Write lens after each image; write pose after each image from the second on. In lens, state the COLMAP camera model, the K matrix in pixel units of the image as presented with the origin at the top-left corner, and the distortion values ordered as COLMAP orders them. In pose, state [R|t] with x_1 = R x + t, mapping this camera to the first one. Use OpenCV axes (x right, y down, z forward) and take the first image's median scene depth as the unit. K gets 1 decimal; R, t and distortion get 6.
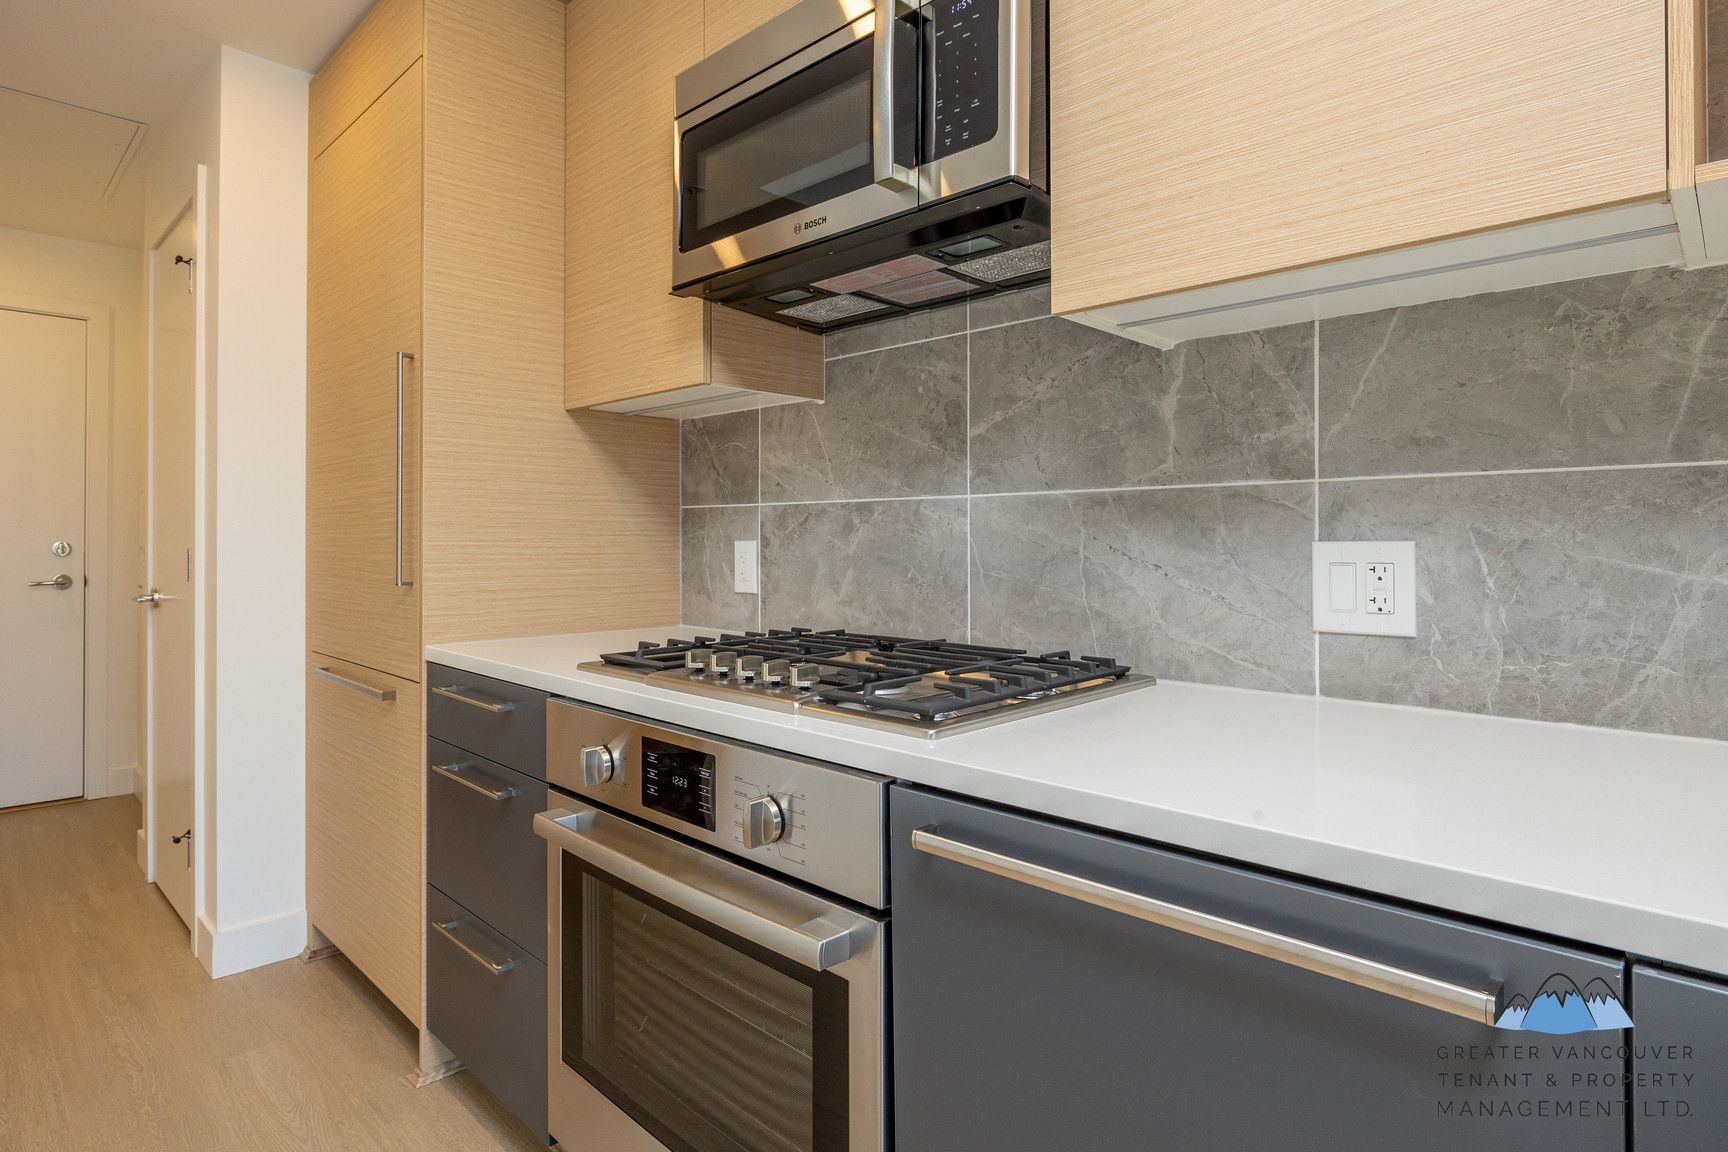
lens RADIAL K [[925.3, 0, 868.6], [0, 925.3, 548.4], [0, 0, 1]] dist [-0.007320, 0.000072]
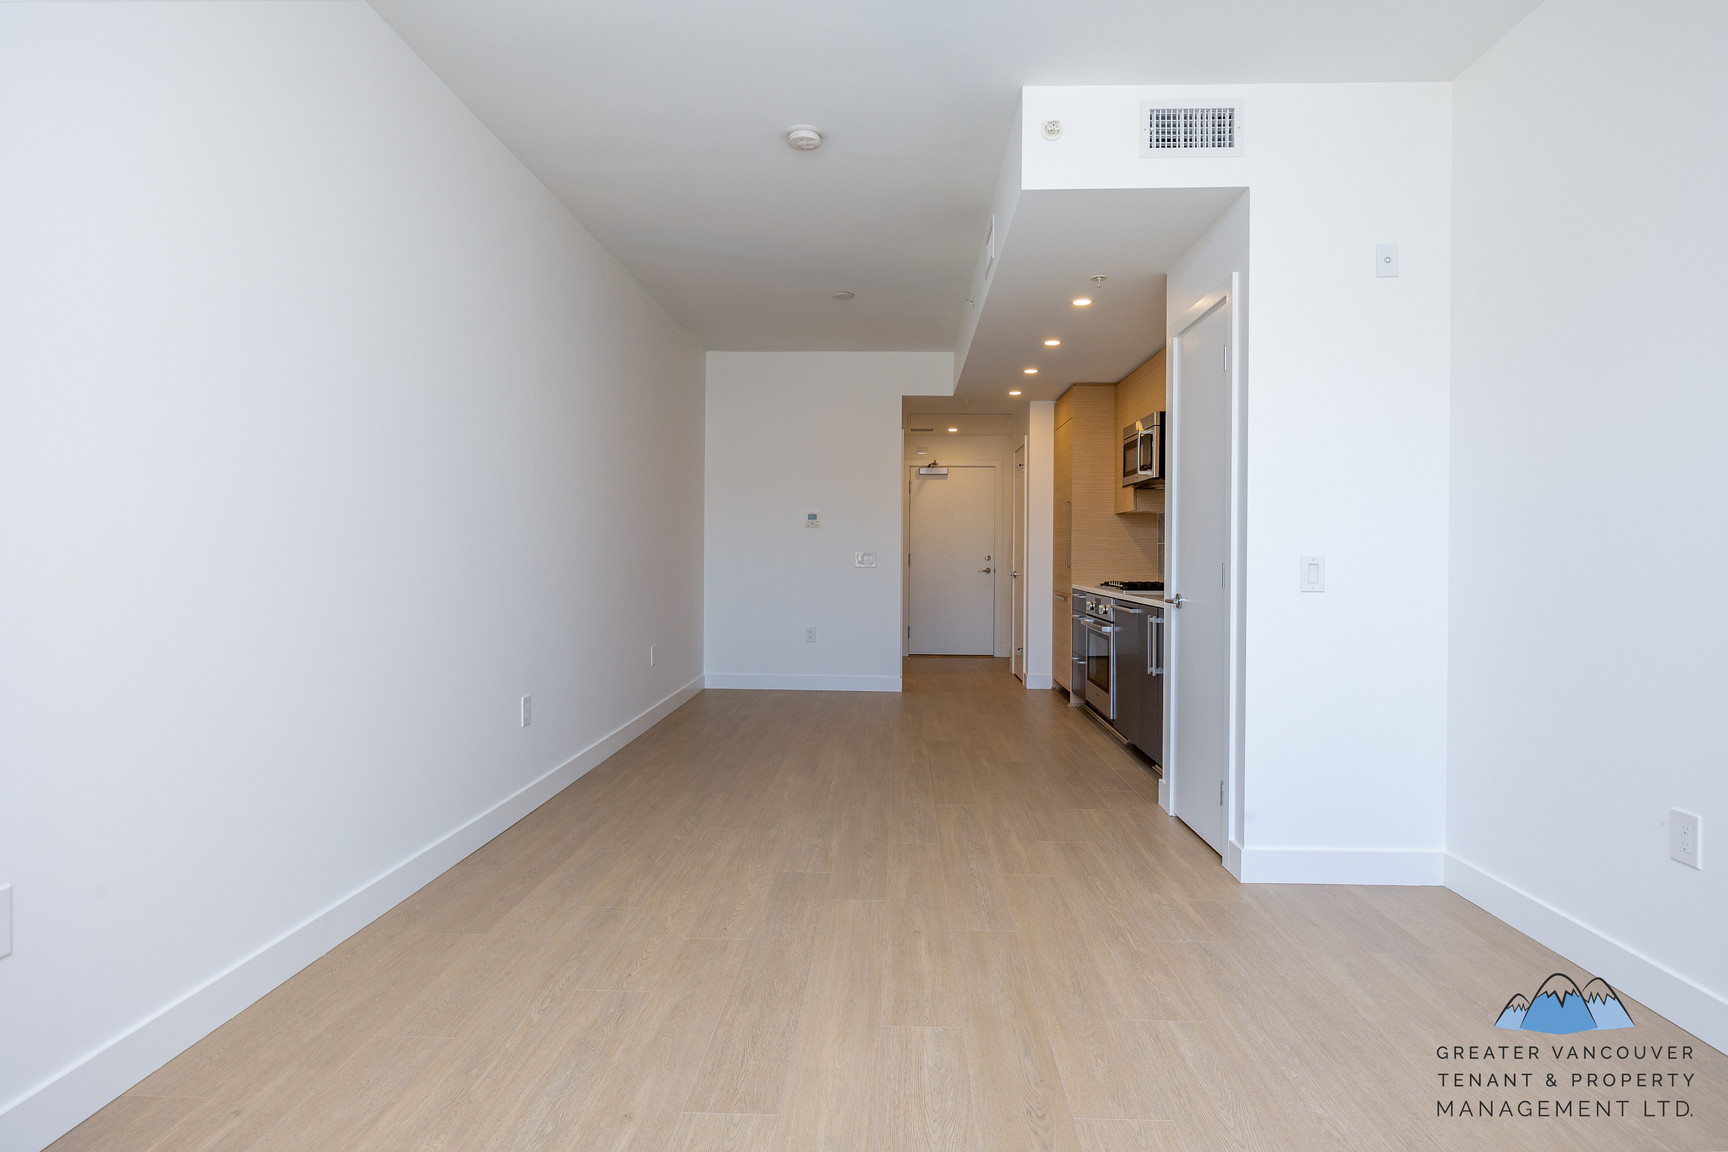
lens RADIAL K [[925.3, 0, 868.6], [0, 925.3, 548.4], [0, 0, 1]] dist [-0.007320, 0.000072]
pose [[0.675088, -0.005279, -0.737718, 1.247532], [-0.003490, 0.999940, -0.010350, 0.002938], [0.737729, 0.009562, 0.675029, -1.529619]]
